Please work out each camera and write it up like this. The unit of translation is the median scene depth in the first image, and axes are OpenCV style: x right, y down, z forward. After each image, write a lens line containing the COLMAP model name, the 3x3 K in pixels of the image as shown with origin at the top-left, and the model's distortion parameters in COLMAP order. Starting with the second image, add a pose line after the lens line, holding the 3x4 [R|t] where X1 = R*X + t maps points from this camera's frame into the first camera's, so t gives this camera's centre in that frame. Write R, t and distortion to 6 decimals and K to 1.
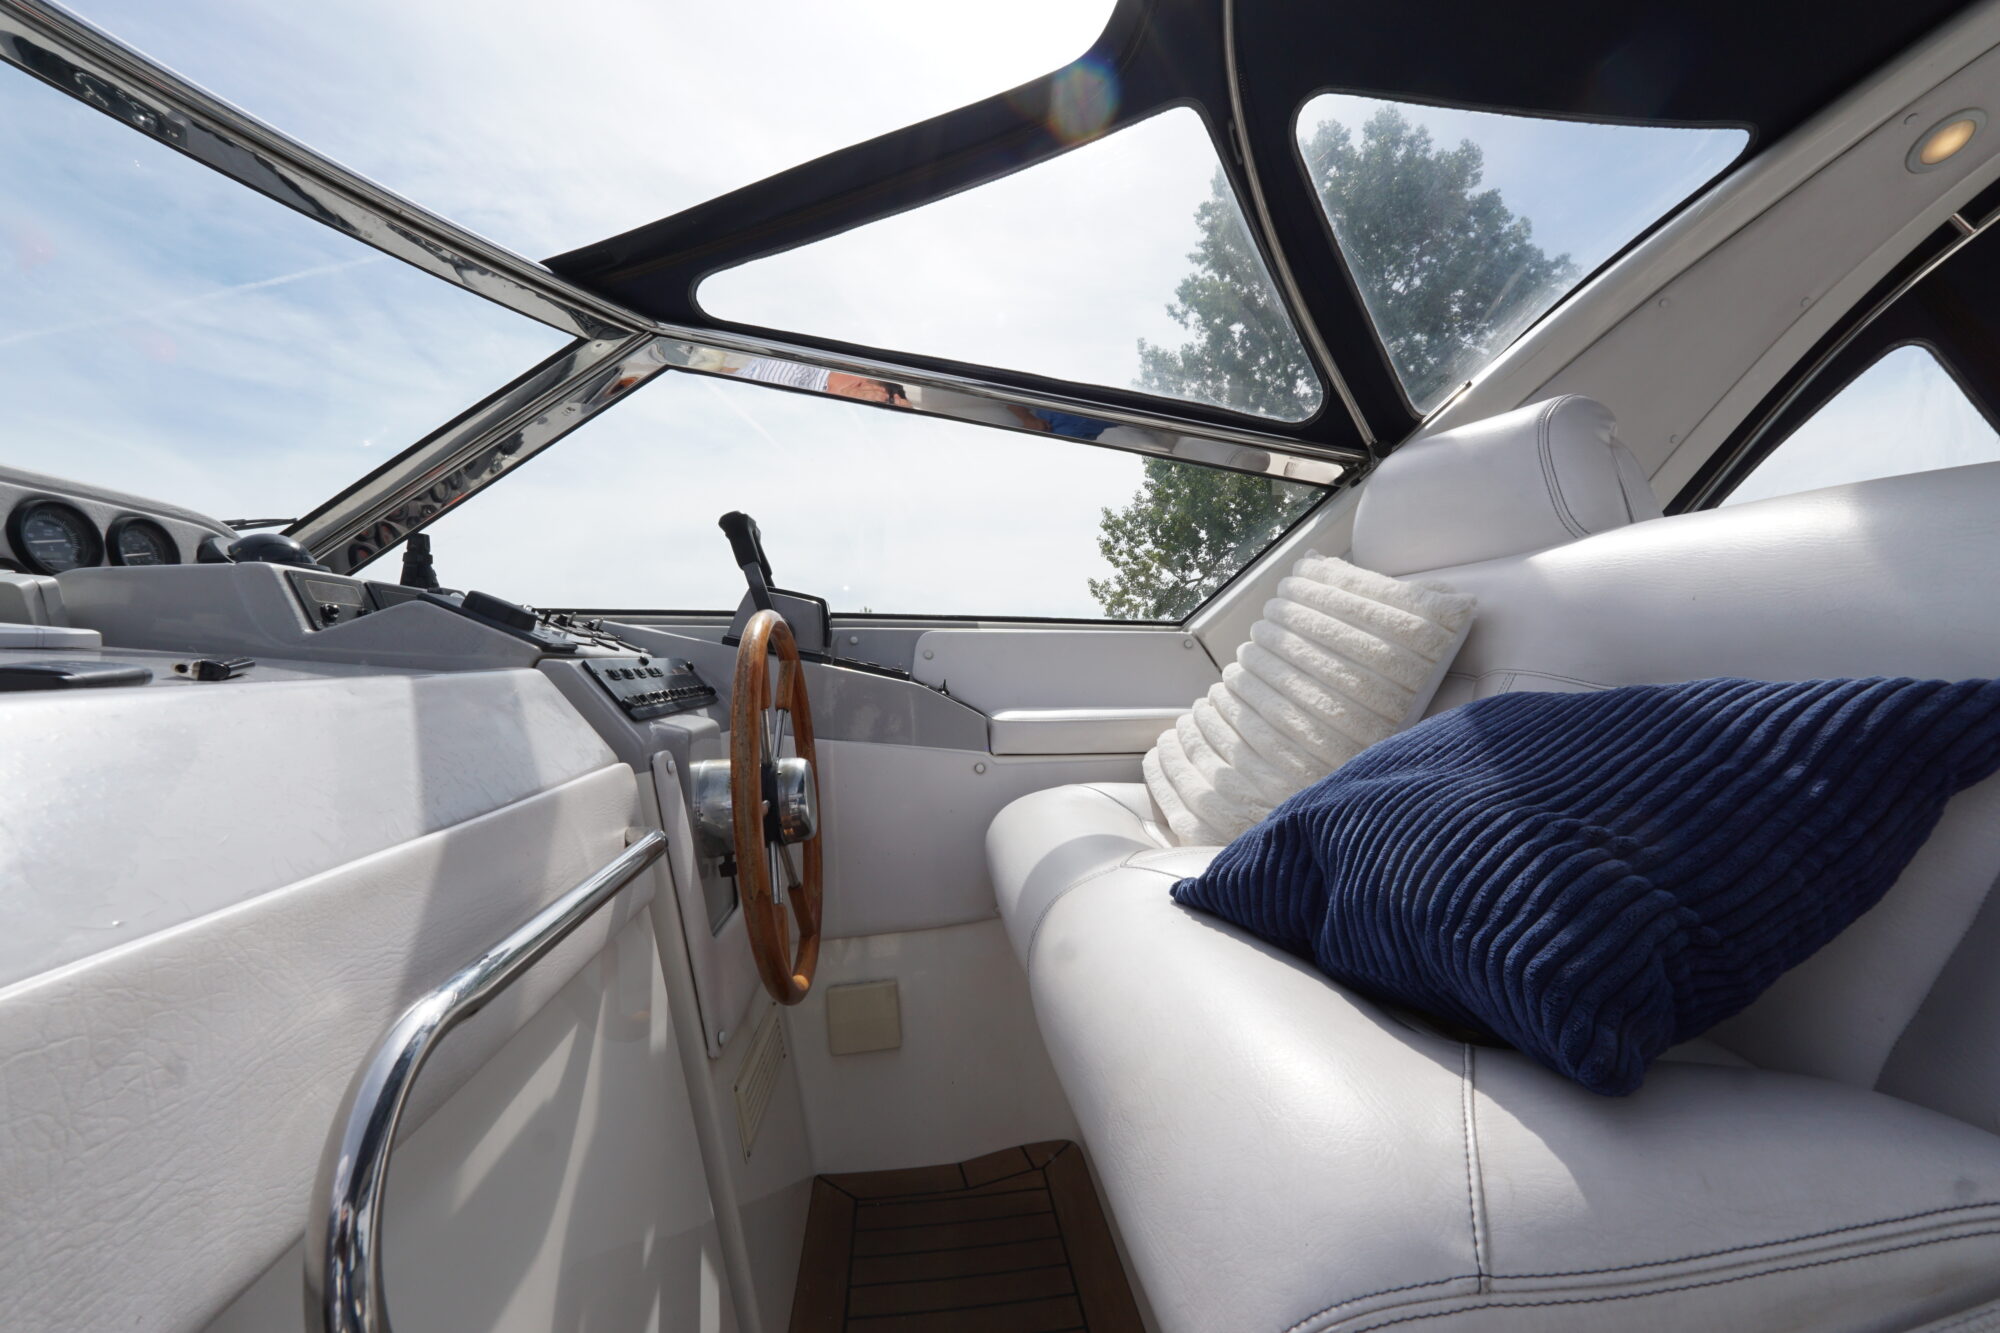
lens RADIAL K [[838.6, 0, 997.1], [0, 838.6, 672.8], [0, 0, 1]] dist [-0.017549, 0.006303]
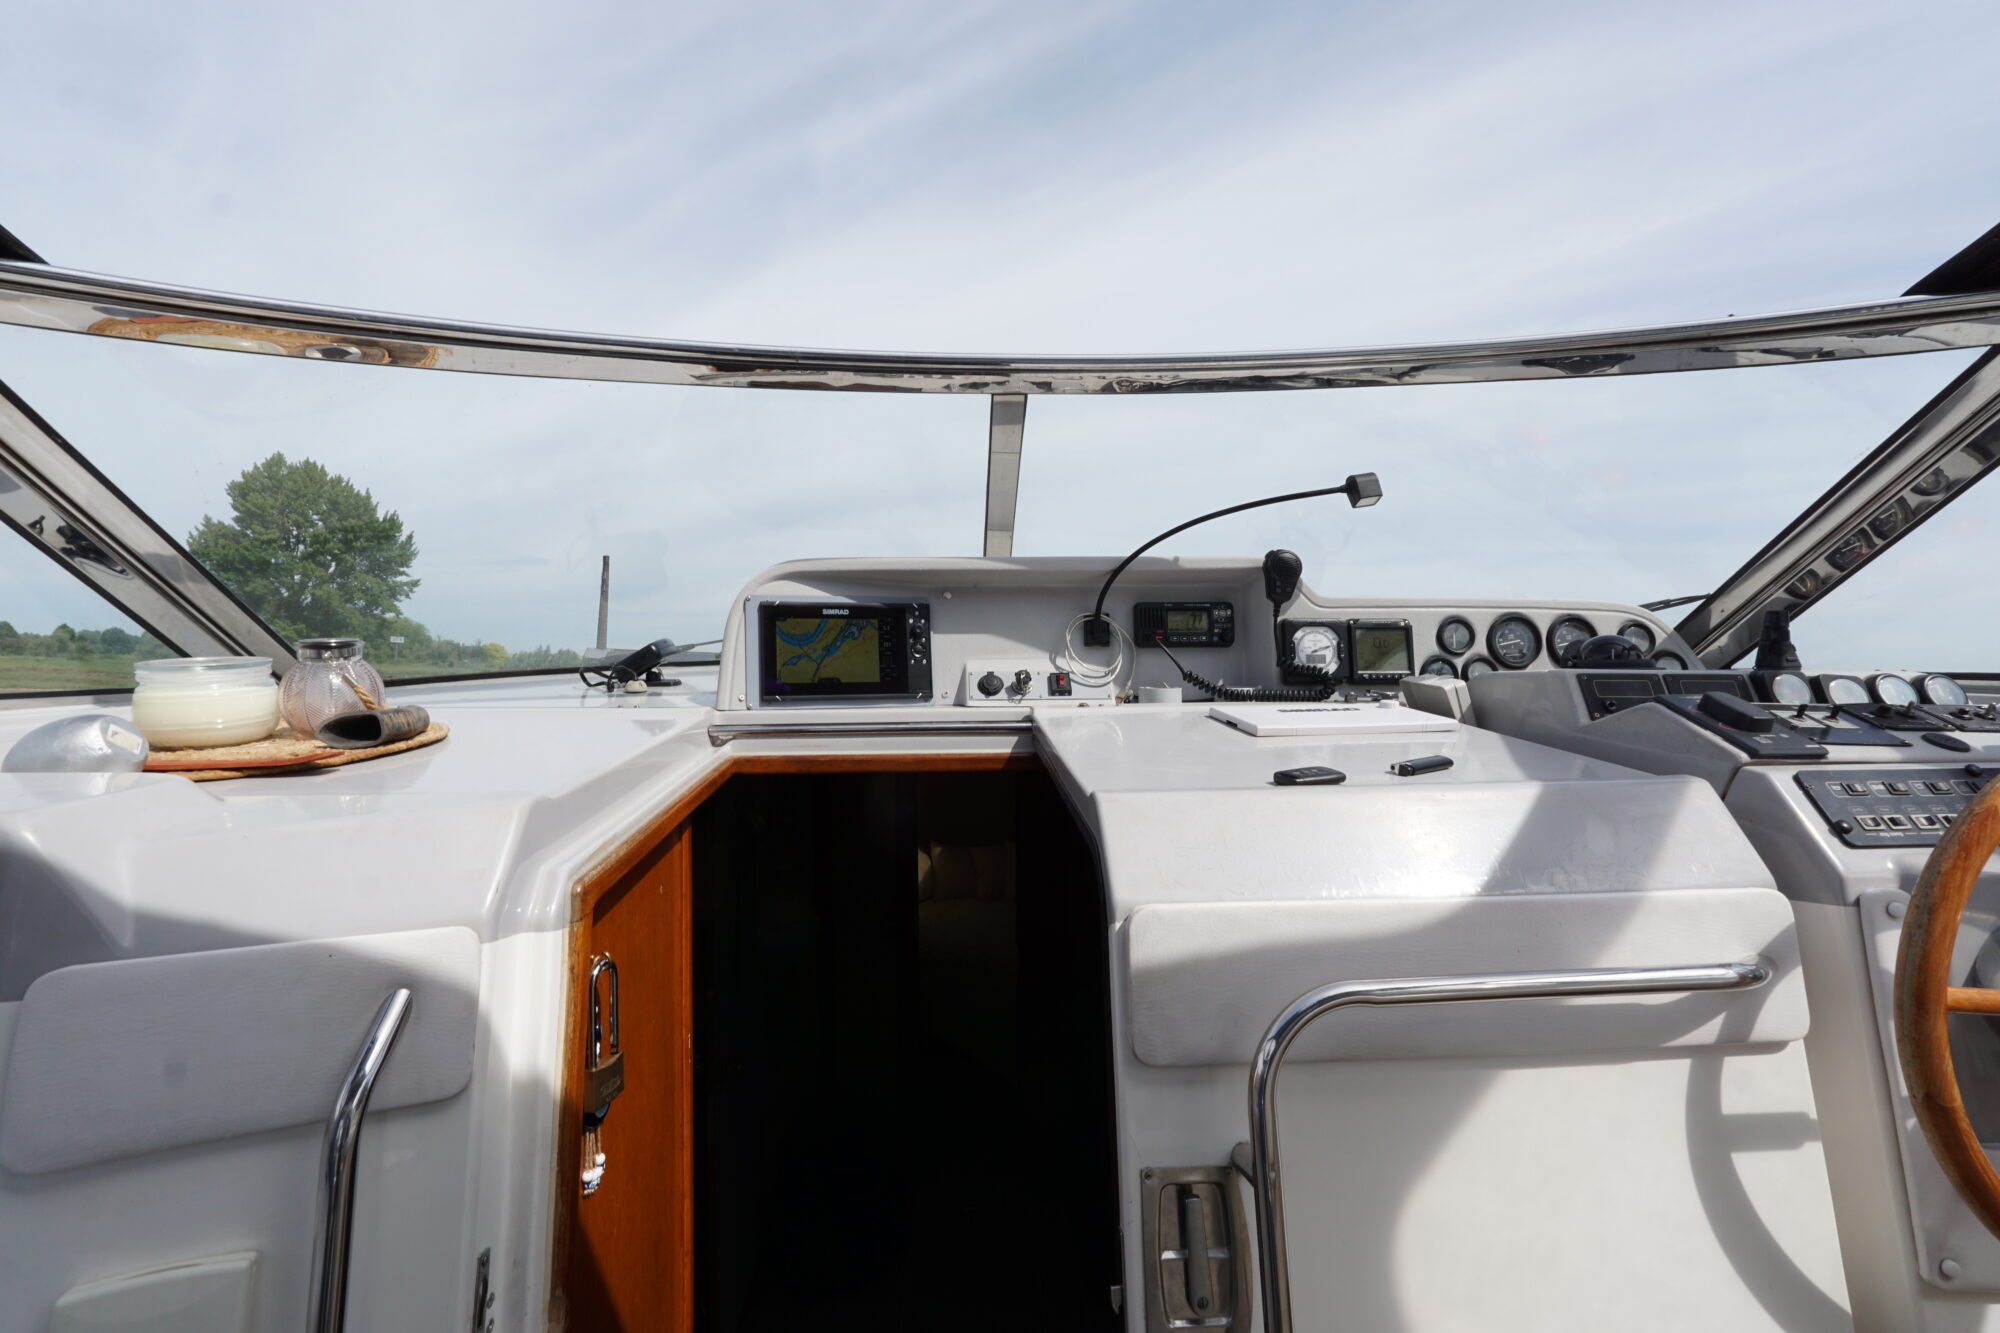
lens RADIAL K [[838.6, 0, 991.6], [0, 838.6, 667.8], [0, 0, 1]] dist [-0.017549, 0.006303]
pose [[-0.052375, 0.019004, -0.998447, 0.351625], [-0.011223, 0.999745, 0.019617, -0.099144], [0.998564, 0.012233, -0.052148, 0.083980]]
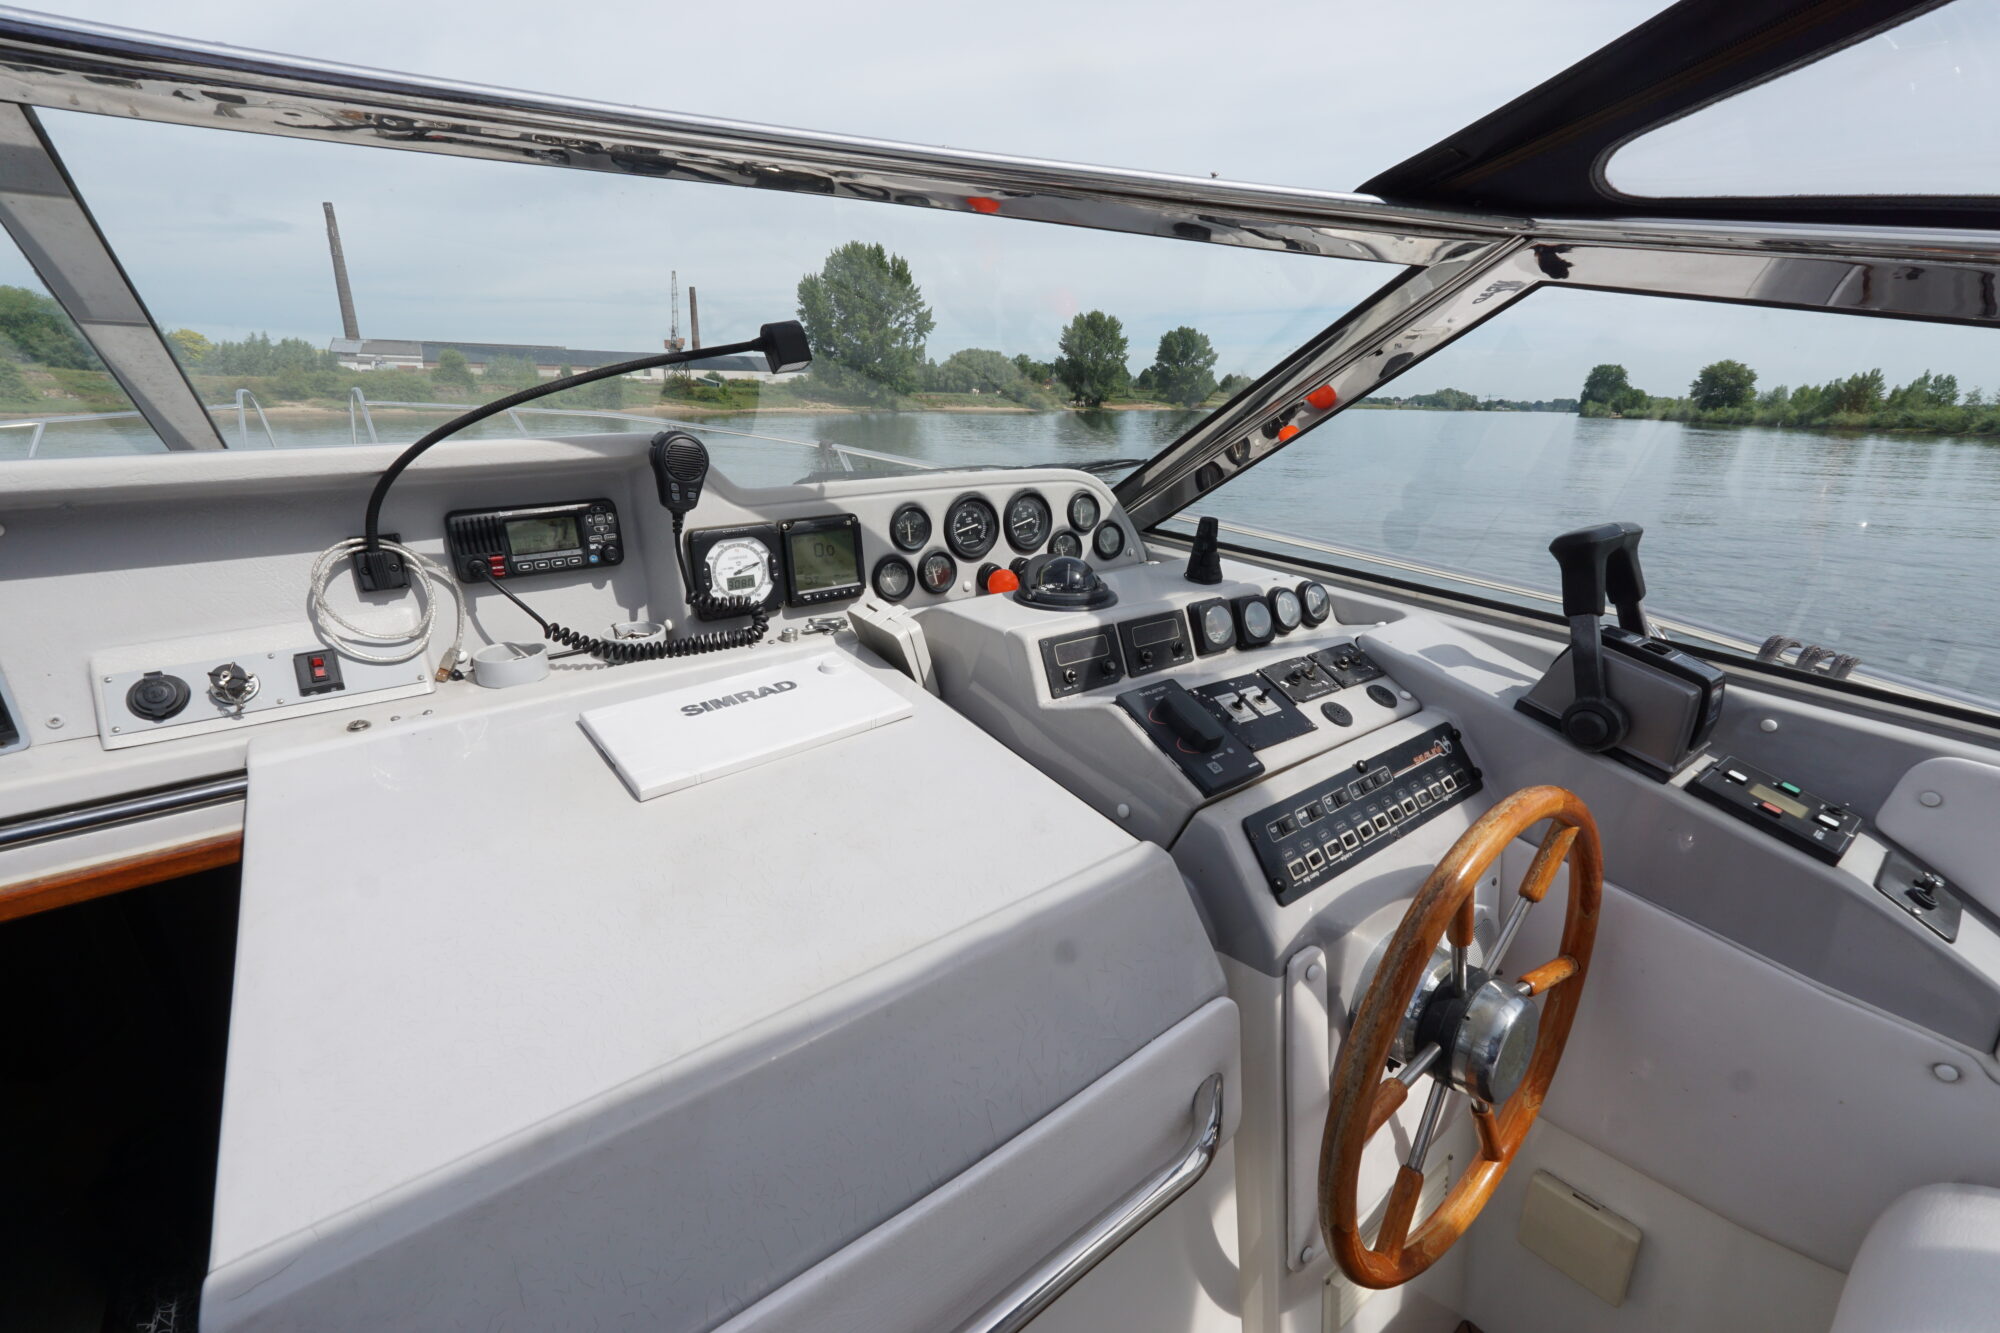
lens RADIAL K [[838.6, 0, 998.1], [0, 838.6, 660.5], [0, 0, 1]] dist [-0.017549, 0.006303]
pose [[0.515457, 0.306810, -0.800107, 0.011067], [-0.031280, 0.939821, 0.340233, -0.315119], [0.856344, -0.150348, 0.494035, 0.262884]]
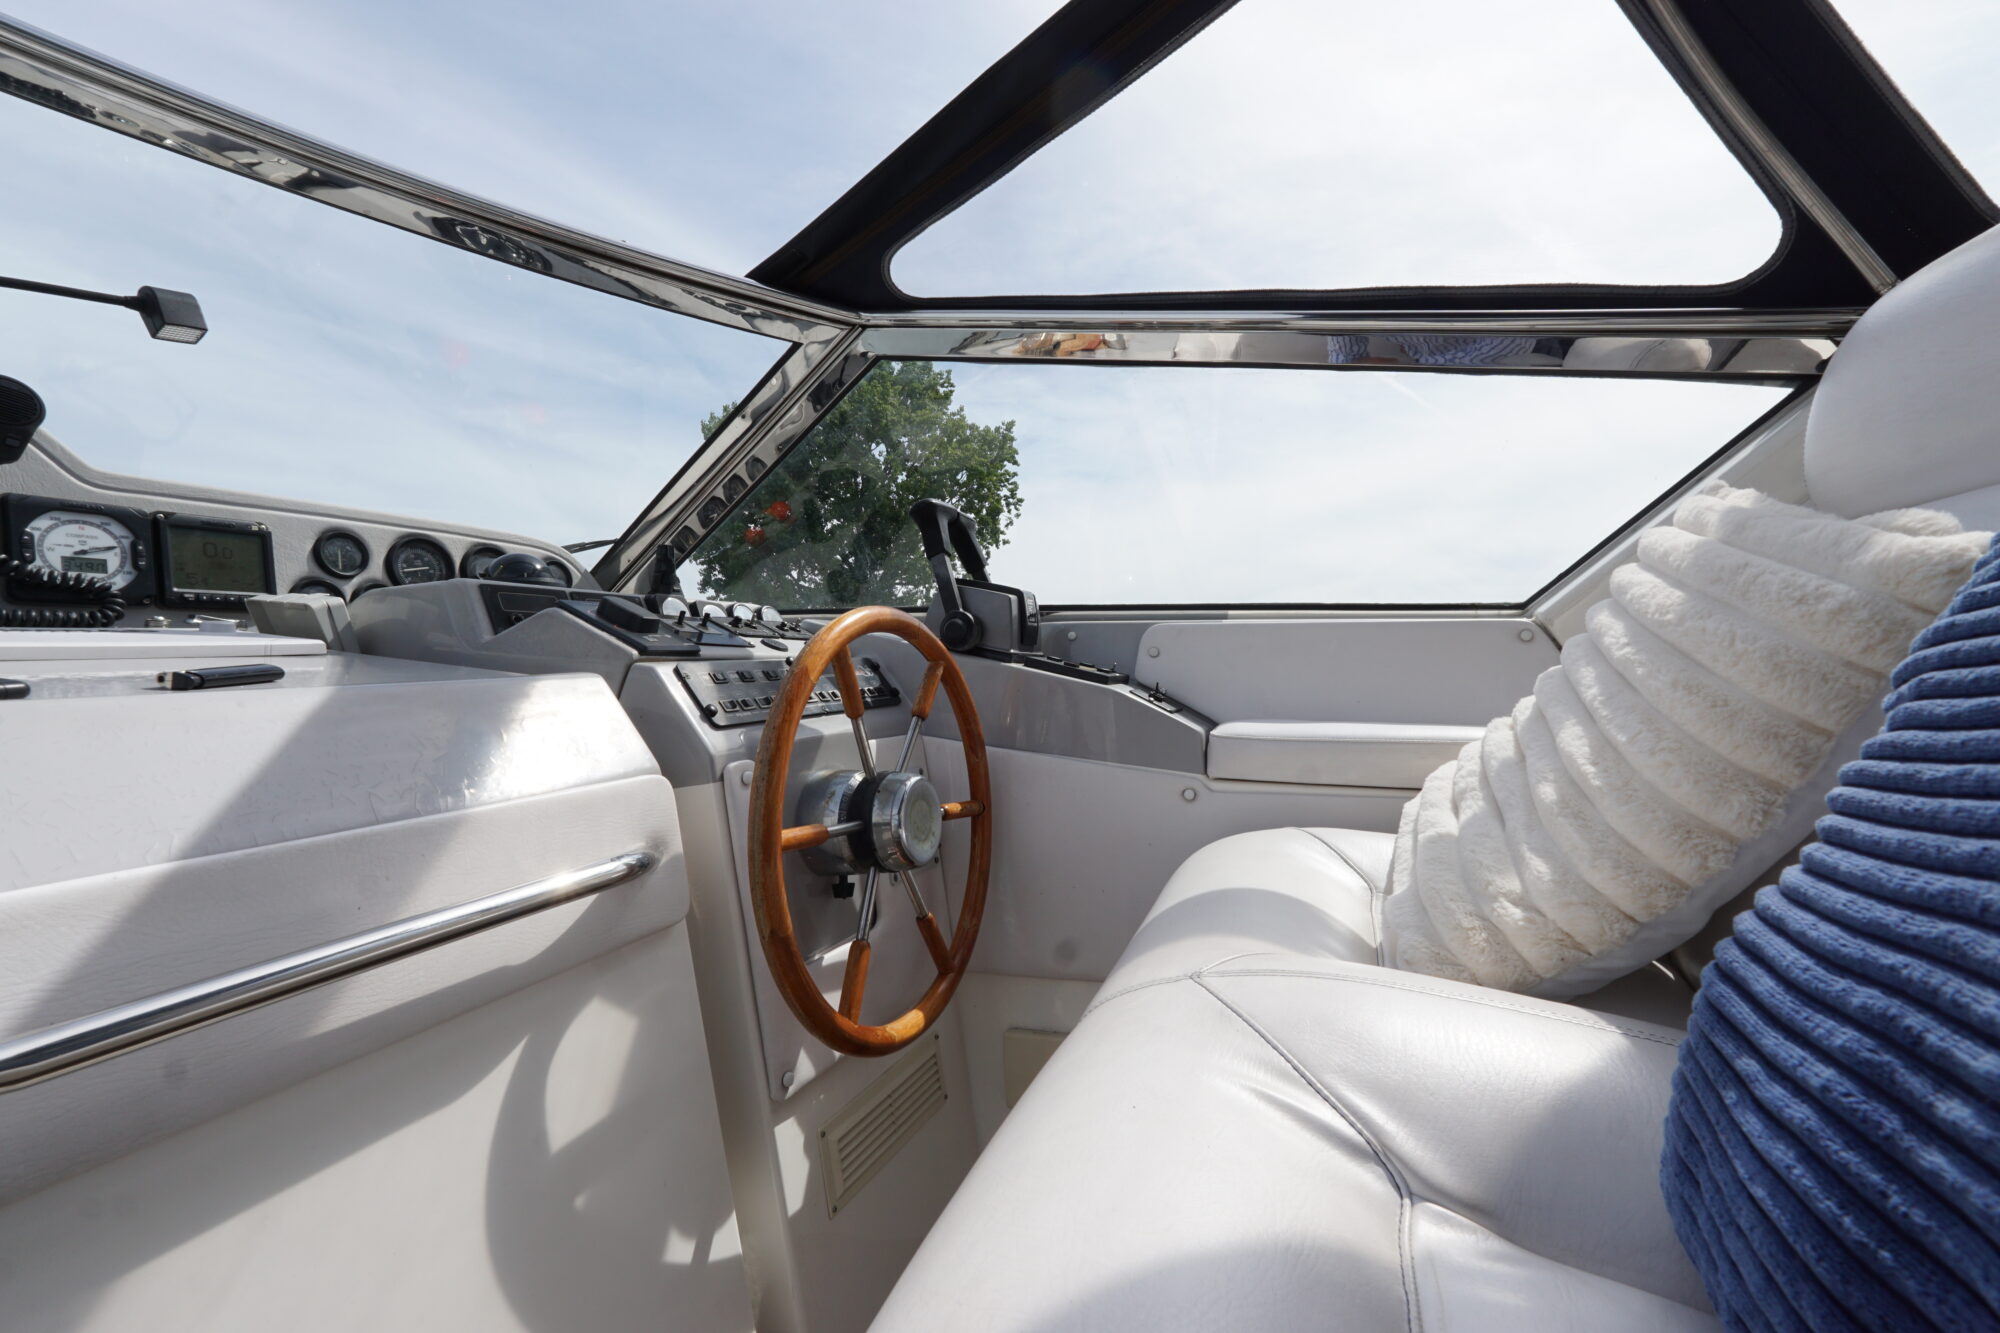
lens RADIAL K [[838.6, 0, 1000.2], [0, 838.6, 667.5], [0, 0, 1]] dist [-0.017549, 0.006303]
pose [[0.876526, 0.006865, -0.481305, 0.216568], [-0.003932, 0.999967, 0.007103, -0.013342], [0.481338, -0.004333, 0.876525, 0.222888]]
